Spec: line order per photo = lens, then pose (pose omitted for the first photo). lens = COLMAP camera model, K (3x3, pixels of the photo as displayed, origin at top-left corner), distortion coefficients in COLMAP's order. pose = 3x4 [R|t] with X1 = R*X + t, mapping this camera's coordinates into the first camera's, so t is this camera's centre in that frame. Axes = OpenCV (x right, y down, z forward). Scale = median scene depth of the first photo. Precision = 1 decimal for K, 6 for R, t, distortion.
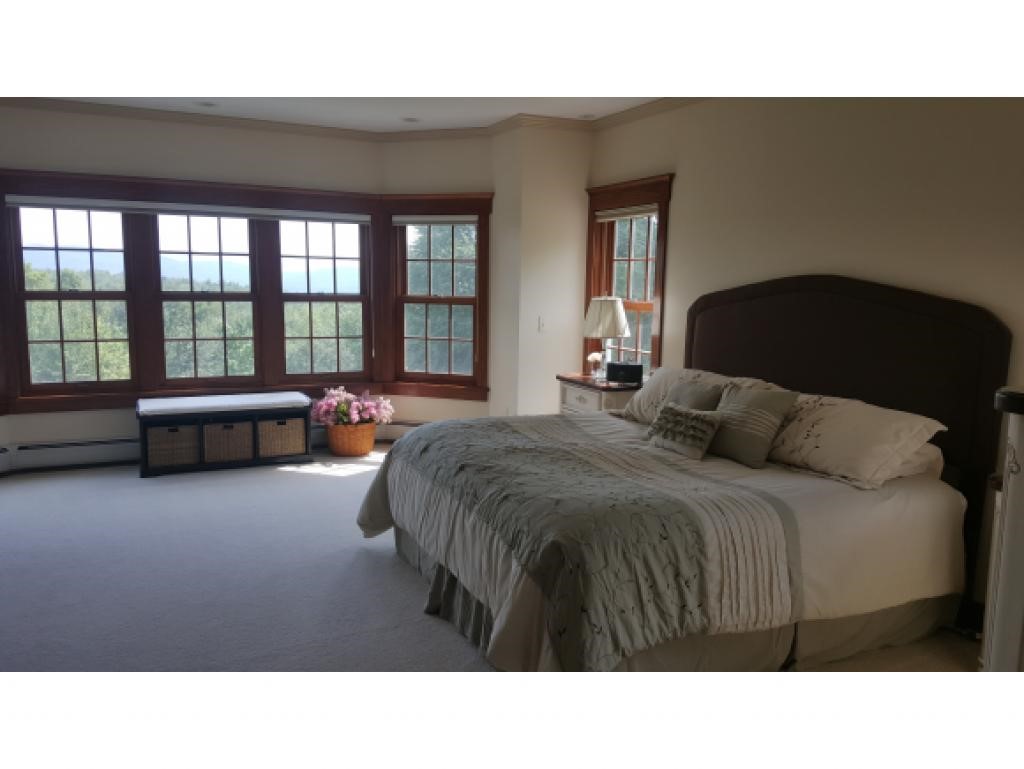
lens RADIAL K [[762.6, 0, 506.6], [0, 762.6, 387.0], [0, 0, 1]] dist [0.163012, -0.250779]
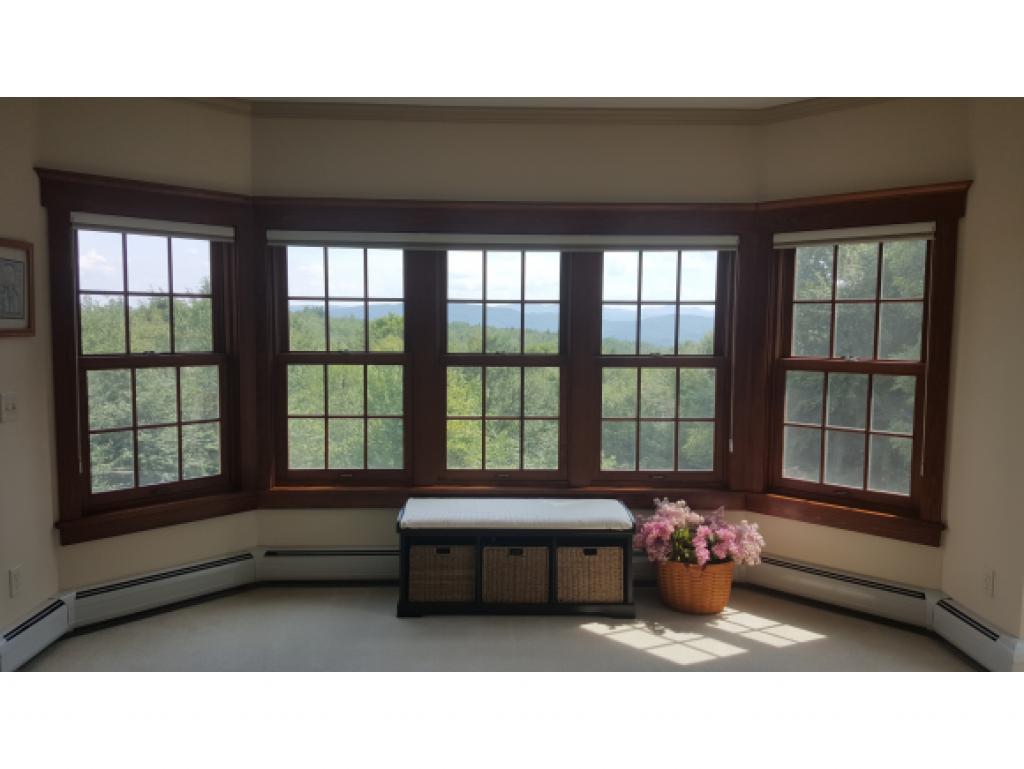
lens RADIAL K [[762.6, 0, 506.6], [0, 762.6, 387.0], [0, 0, 1]] dist [0.163012, -0.250779]
pose [[0.914433, 0.027589, -0.403796, -0.091762], [-0.052333, 0.997359, -0.050369, -0.055001], [0.401339, 0.067190, 0.913462, 0.348870]]
